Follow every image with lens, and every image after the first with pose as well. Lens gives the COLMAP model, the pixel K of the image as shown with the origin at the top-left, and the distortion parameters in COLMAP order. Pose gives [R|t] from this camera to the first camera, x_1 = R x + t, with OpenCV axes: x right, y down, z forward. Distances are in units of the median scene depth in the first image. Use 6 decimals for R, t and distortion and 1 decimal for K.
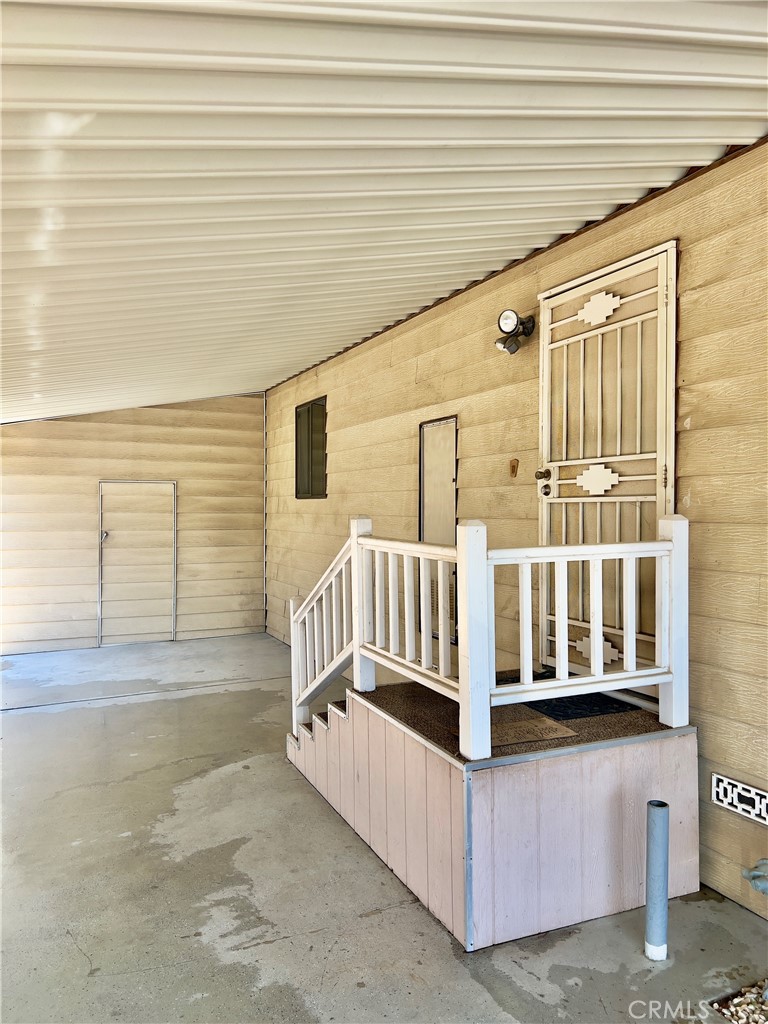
lens RADIAL K [[764.9, 0, 381.9], [0, 764.9, 514.8], [0, 0, 1]] dist [0.056266, -0.068670]
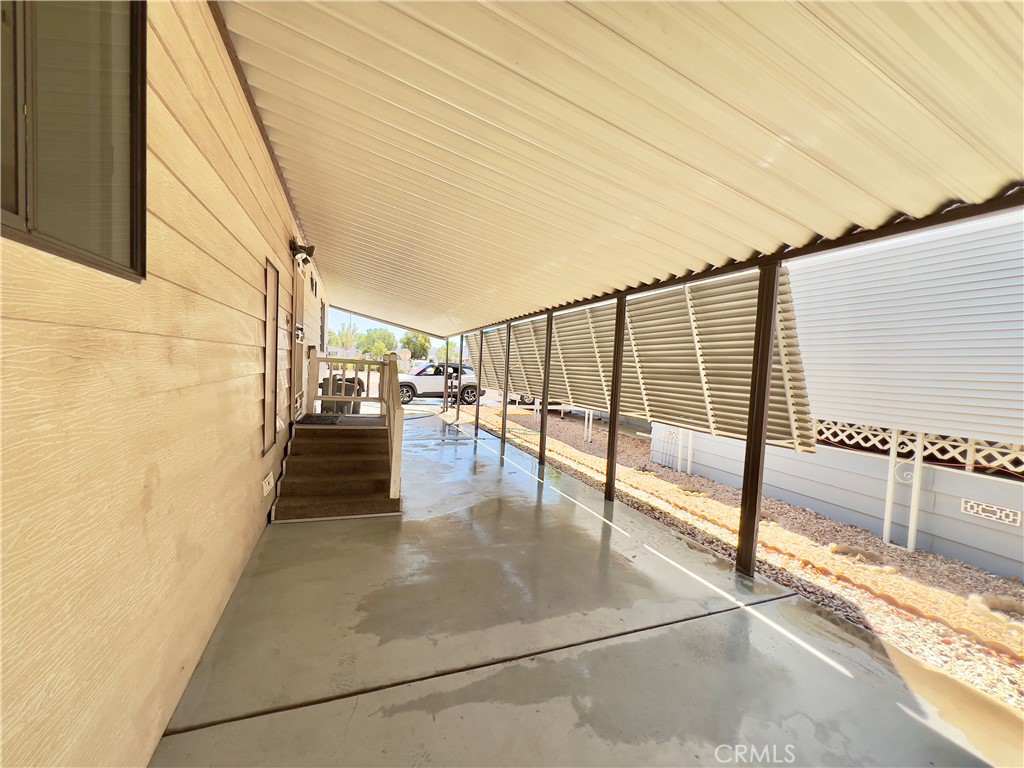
lens RADIAL K [[409.8, 0, 502.7], [0, 409.8, 380.8], [0, 0, 1]] dist [-0.001396, -0.000036]
pose [[-0.996531, -0.051547, 0.065331, -0.313967], [-0.048436, 0.997655, 0.048349, 0.004731], [-0.067670, 0.045017, -0.996692, 1.550517]]
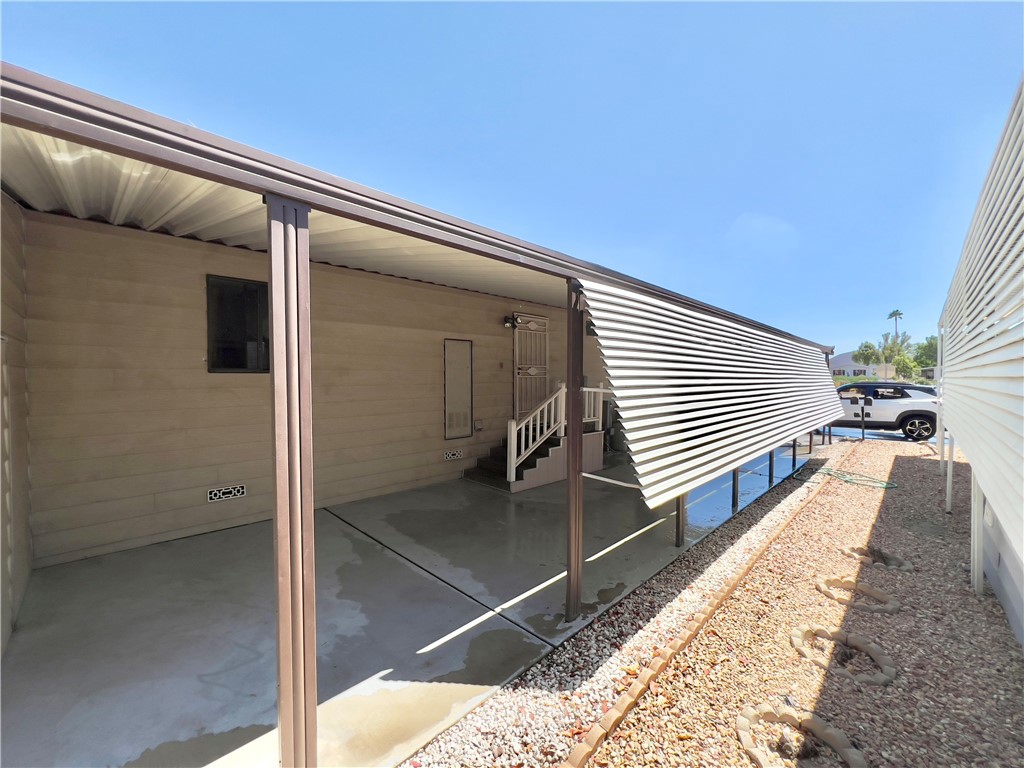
lens RADIAL K [[409.0, 0, 509.9], [0, 409.0, 381.4], [0, 0, 1]] dist [-0.002271, 0.000206]
pose [[-0.348626, -0.016260, 0.937121, -1.055594], [0.007937, 0.999762, 0.020300, -0.025274], [-0.937228, 0.014515, -0.348414, 1.229919]]
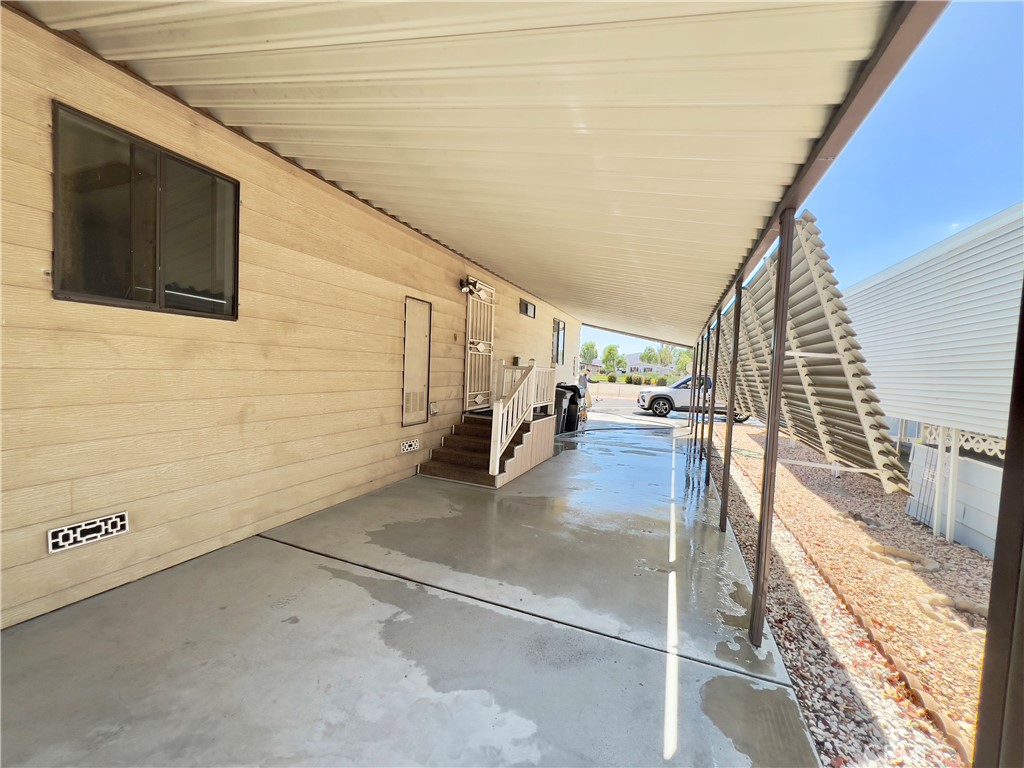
lens RADIAL K [[409.0, 0, 509.9], [0, 409.0, 381.4], [0, 0, 1]] dist [-0.002271, 0.000206]
pose [[-0.686534, -0.057053, 0.724856, -0.729566], [-0.037470, 0.998368, 0.043092, 0.013331], [-0.726131, 0.002424, -0.687552, 1.438101]]
